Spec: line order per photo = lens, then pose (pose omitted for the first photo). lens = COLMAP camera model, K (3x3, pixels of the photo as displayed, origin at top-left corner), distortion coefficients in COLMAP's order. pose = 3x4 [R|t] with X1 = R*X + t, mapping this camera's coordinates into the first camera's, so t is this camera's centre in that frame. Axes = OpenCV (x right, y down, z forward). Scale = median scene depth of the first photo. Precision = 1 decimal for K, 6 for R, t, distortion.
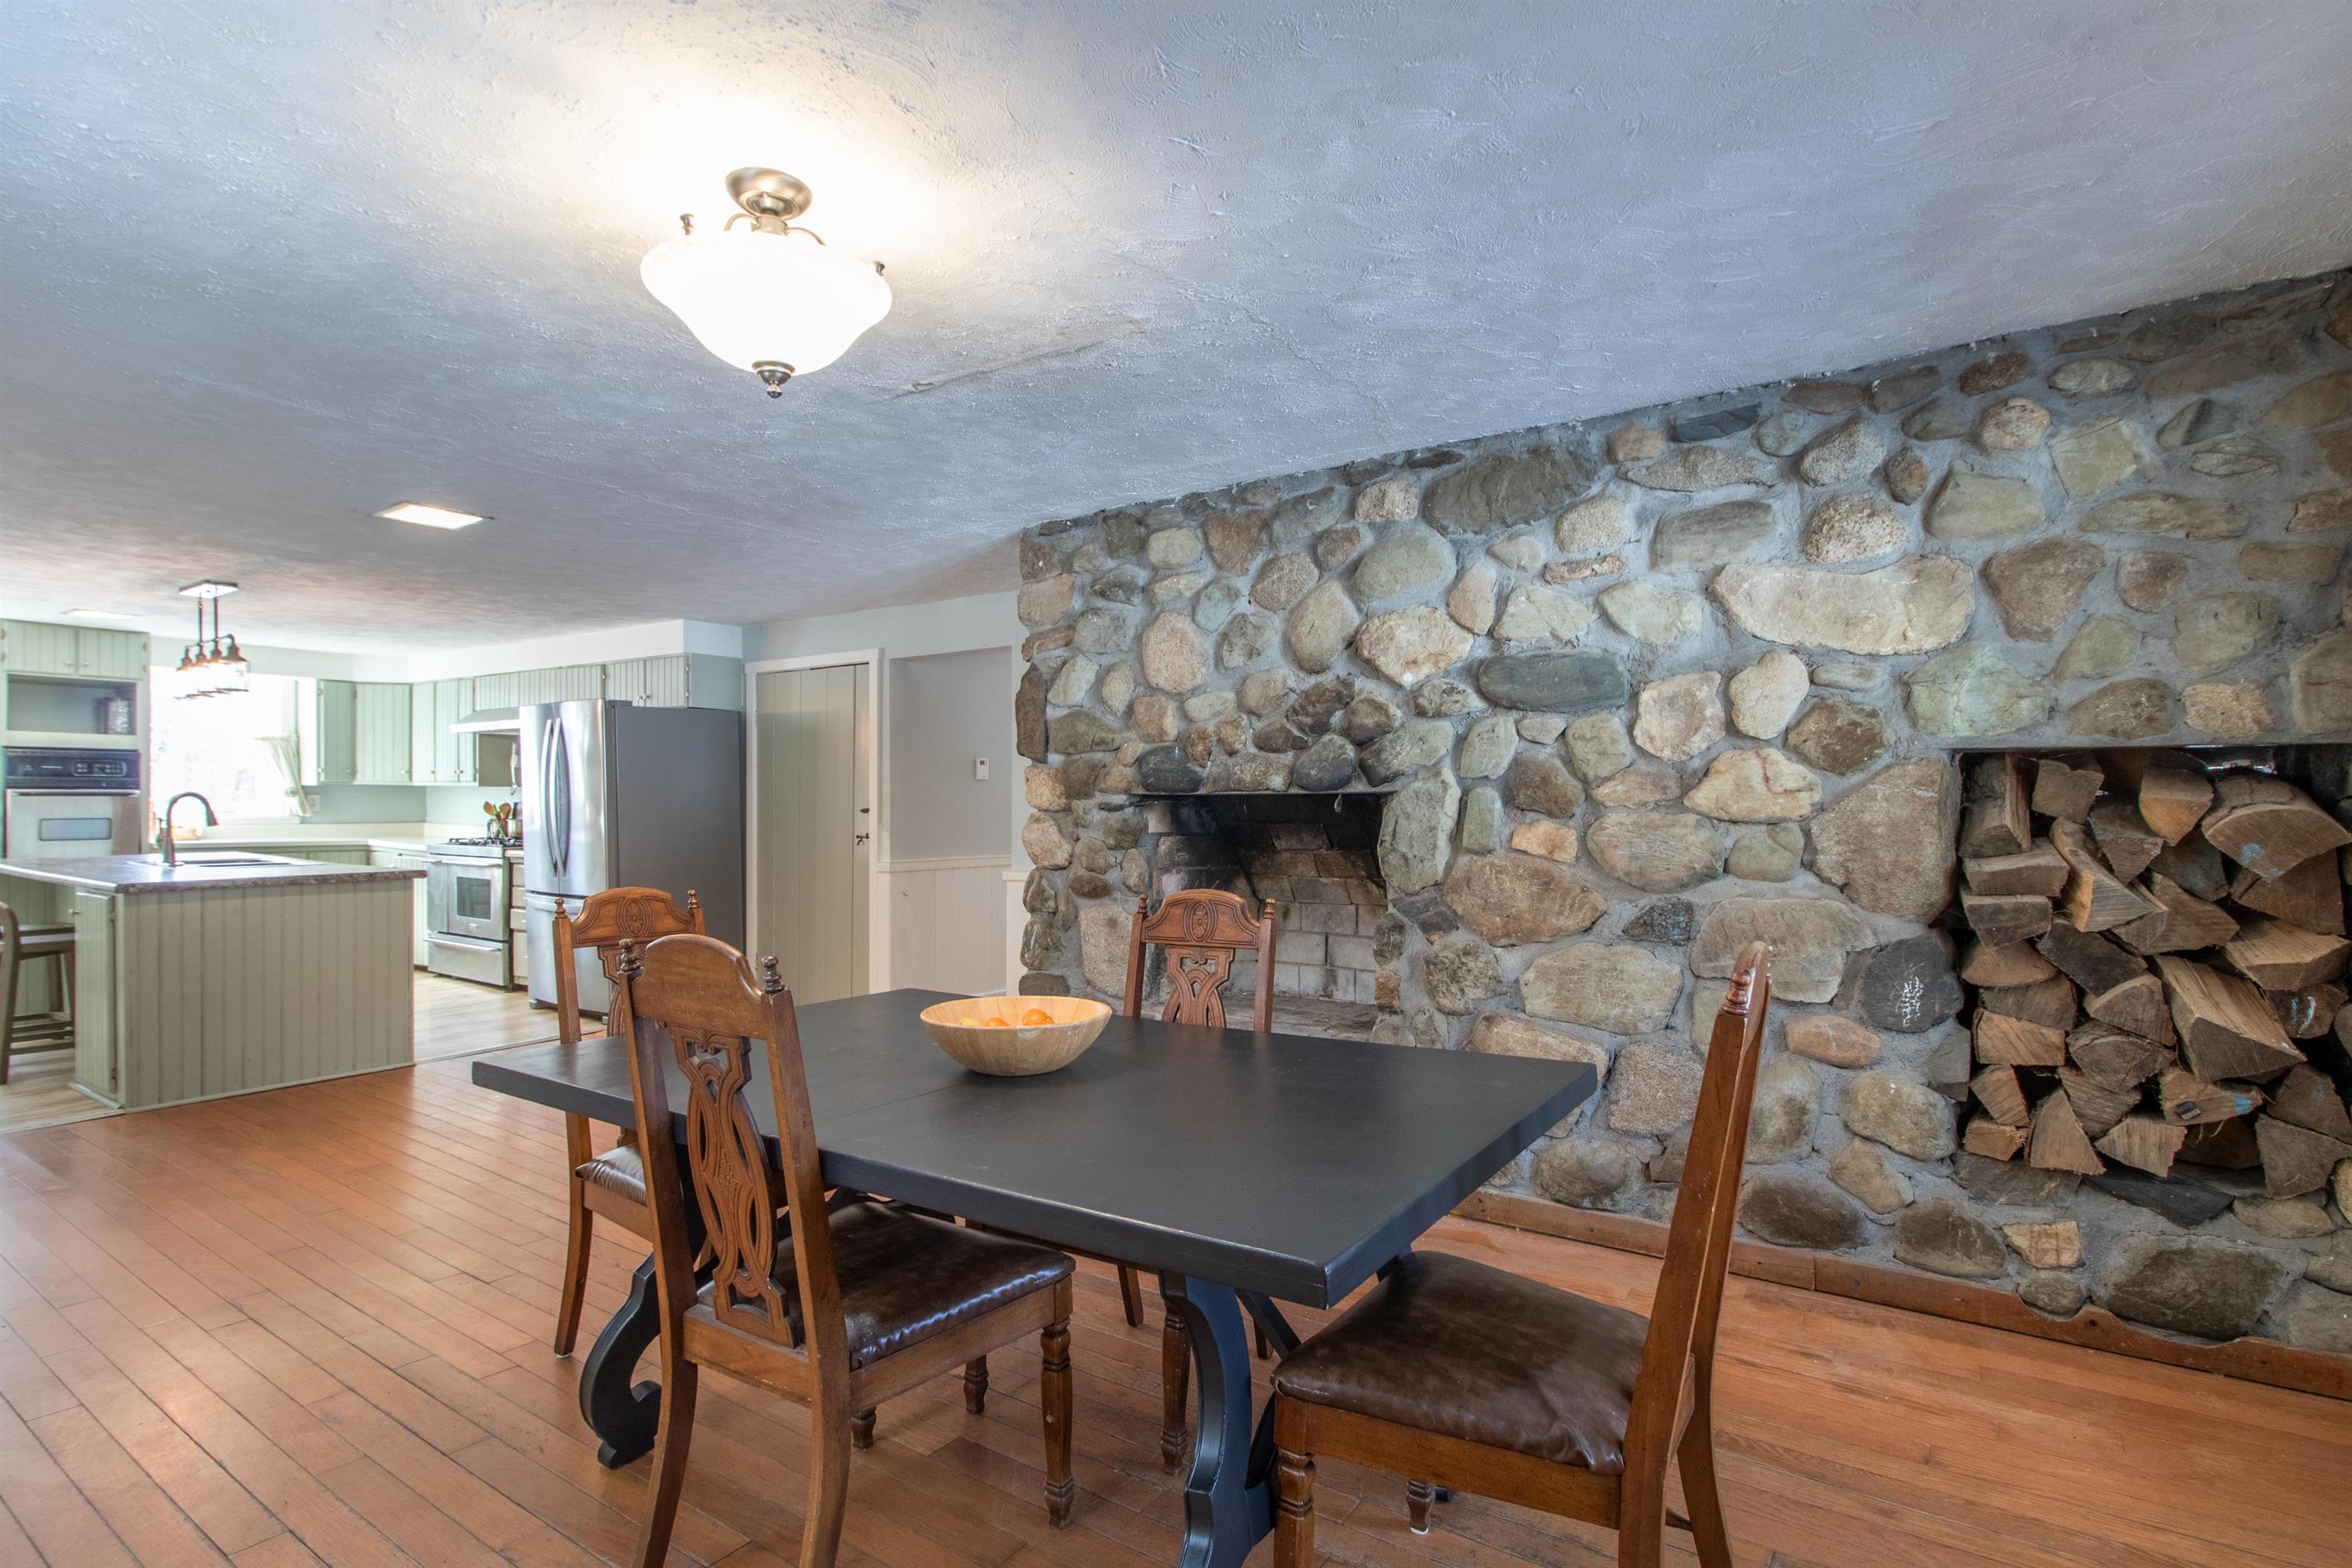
lens RADIAL K [[1137.4, 0, 1154.5], [0, 1137.4, 803.1], [0, 0, 1]] dist [0.015294, -0.001011]
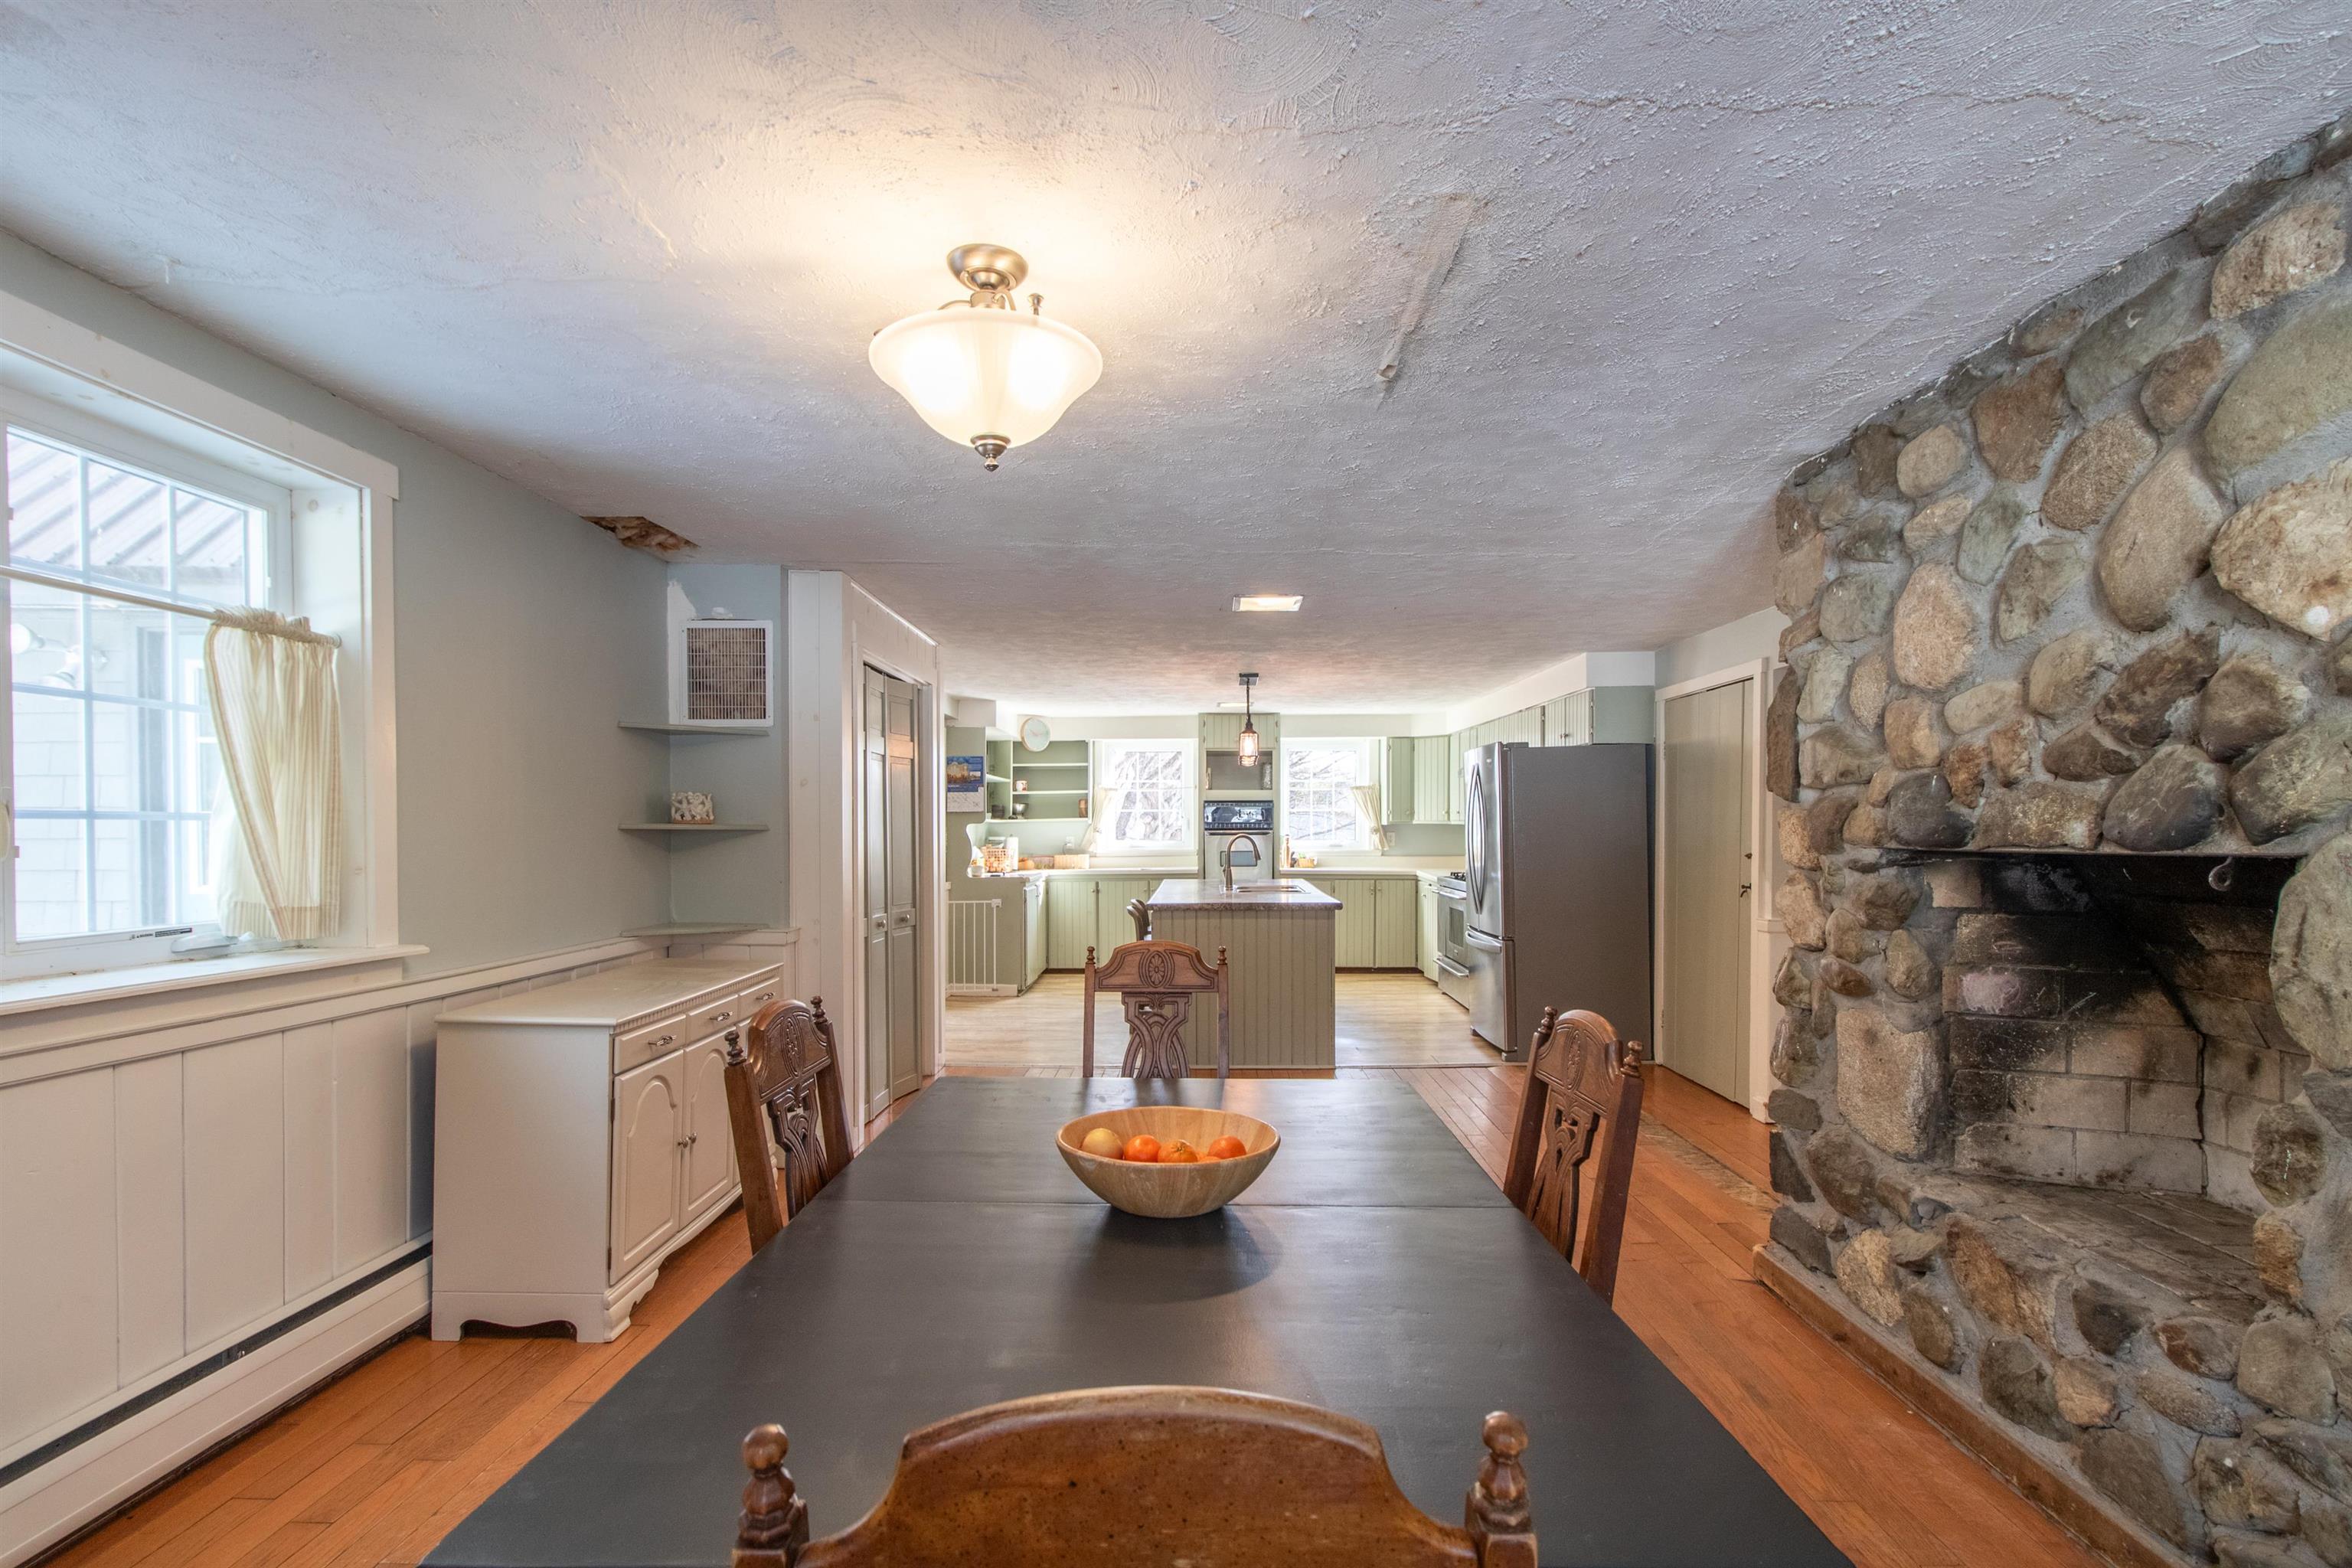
lens RADIAL K [[1137.4, 0, 1197.1], [0, 1137.4, 849.2], [0, 0, 1]] dist [0.015294, -0.001011]
pose [[0.567293, 0.011900, -0.823430, 0.328865], [0.002632, 0.999864, 0.016263, -0.020847], [0.823512, -0.011393, 0.567185, 0.316468]]
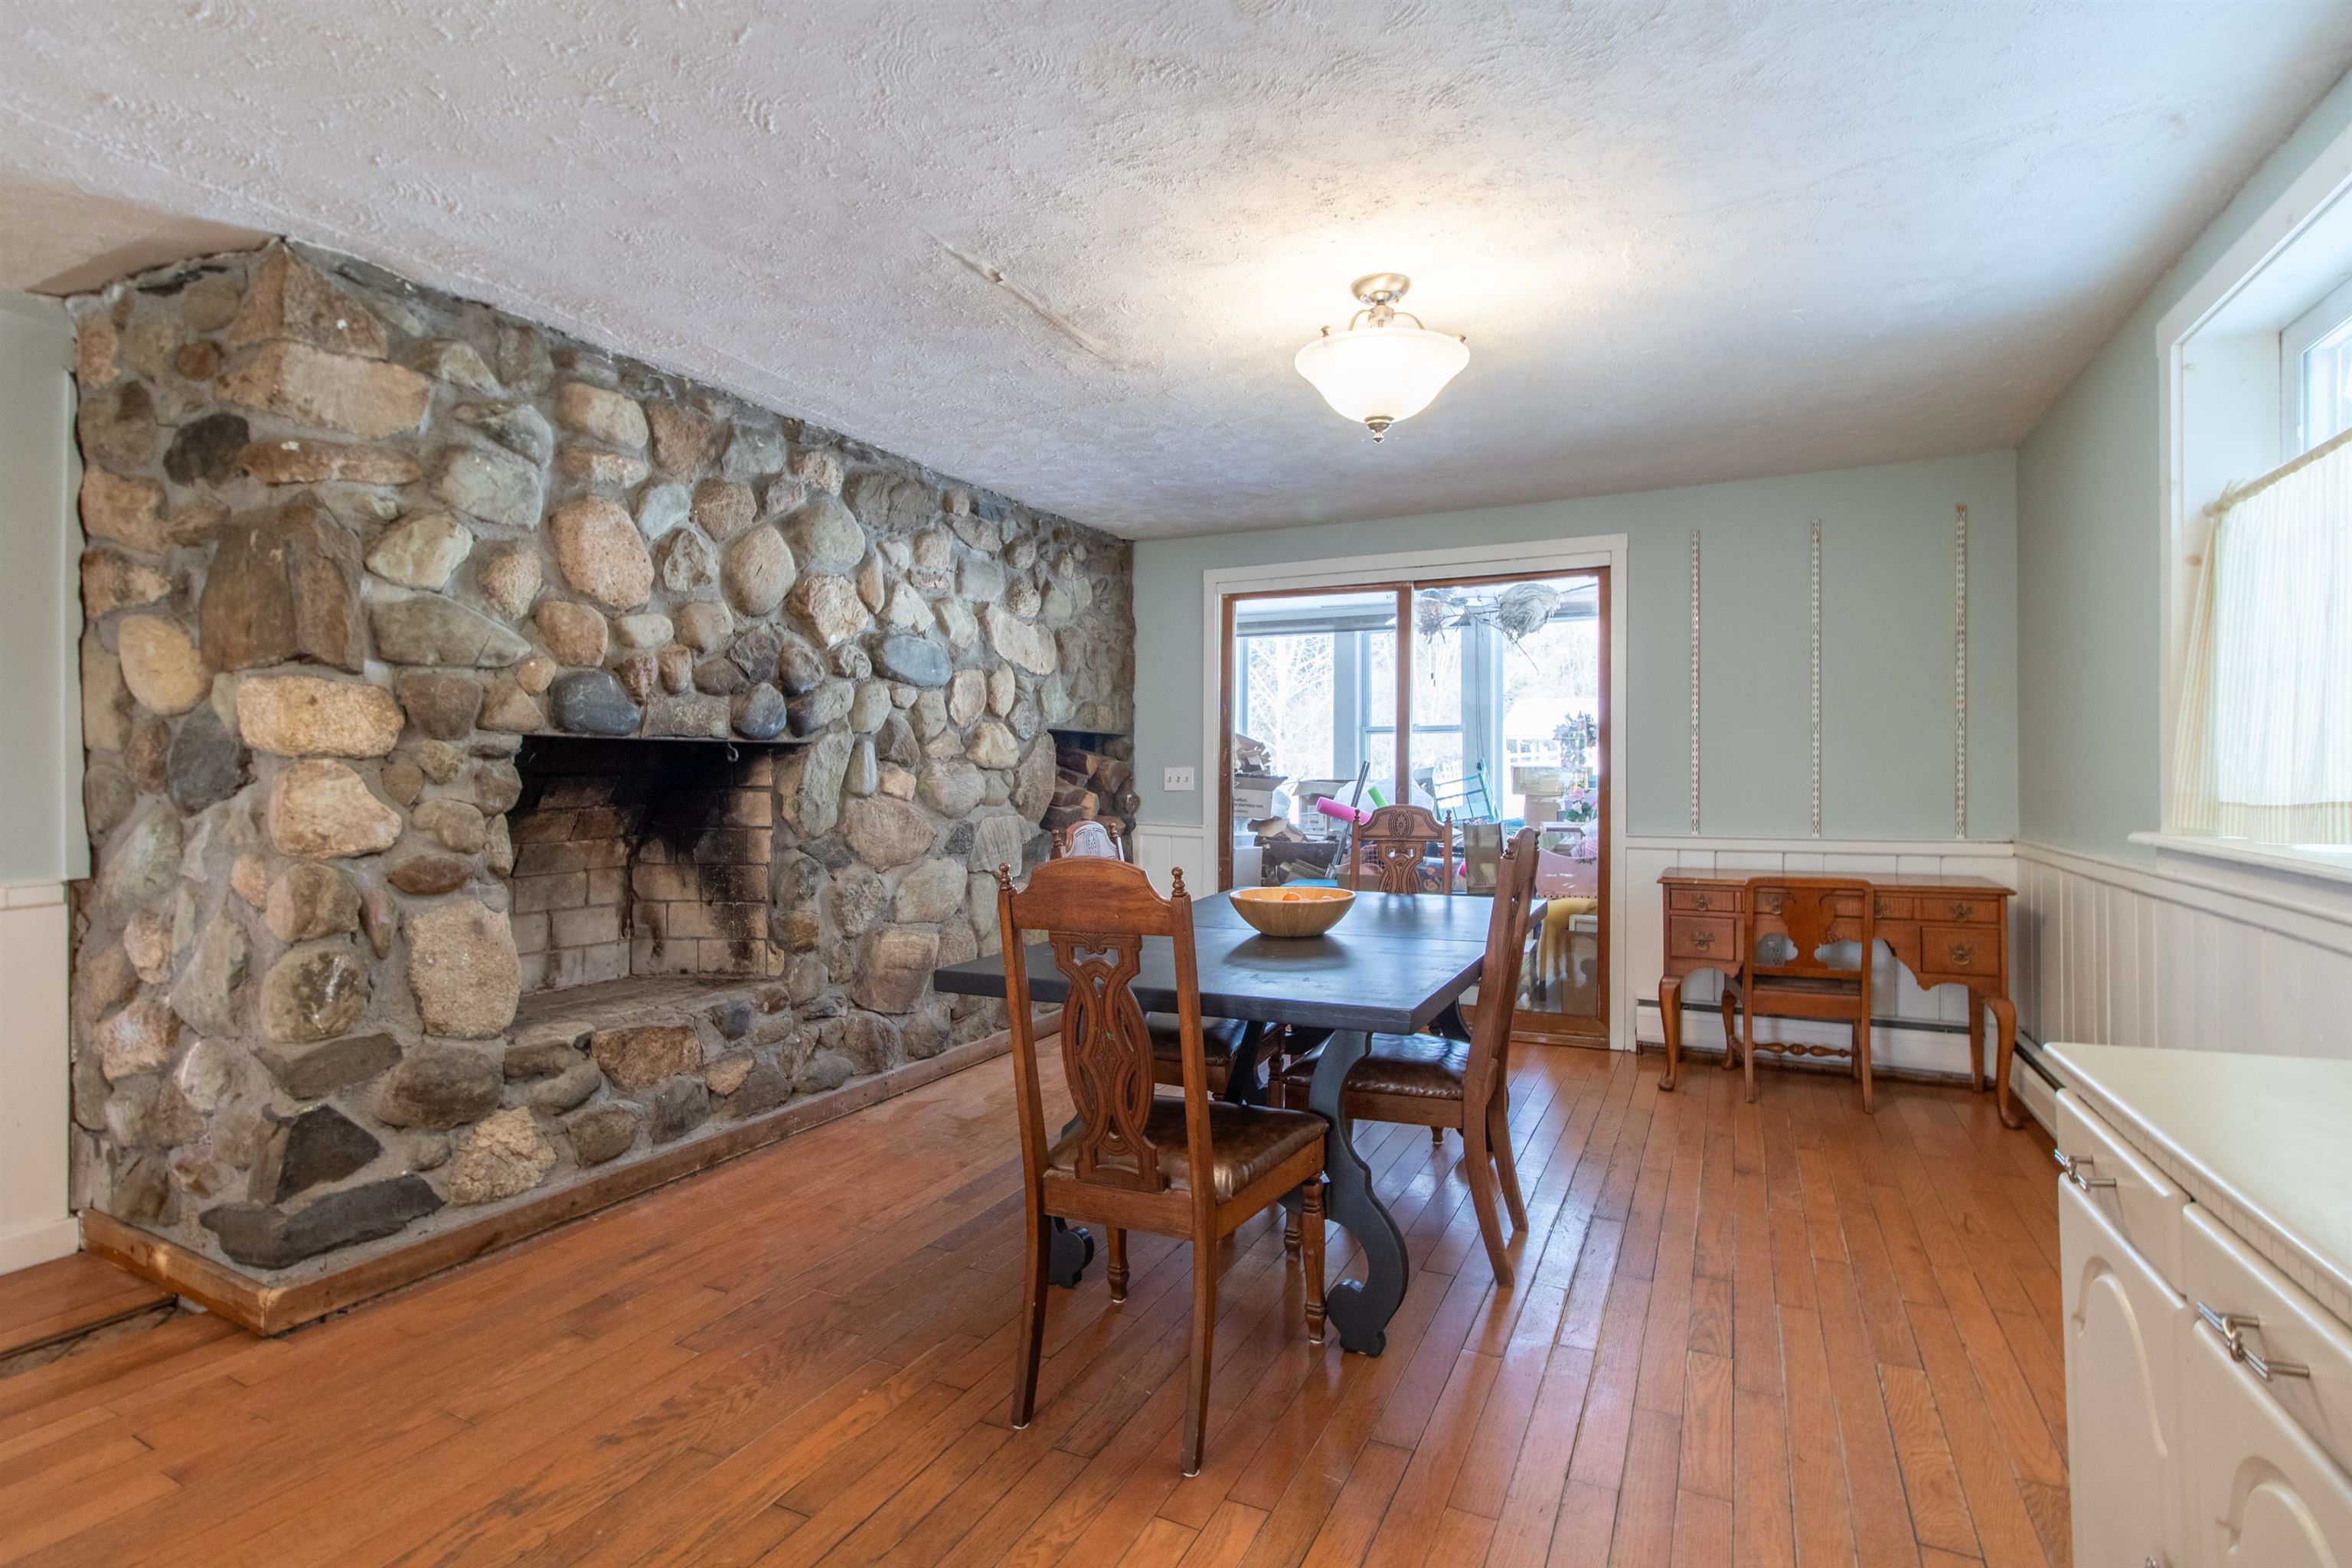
lens RADIAL K [[1137.4, 0, 1174.6], [0, 1137.4, 776.9], [0, 0, 1]] dist [0.015294, -0.001011]
pose [[-0.146772, -0.003592, 0.989164, -0.844994], [-0.000487, 0.999994, 0.003559, 0.016976], [-0.989170, 0.000040, -0.146773, 0.774837]]
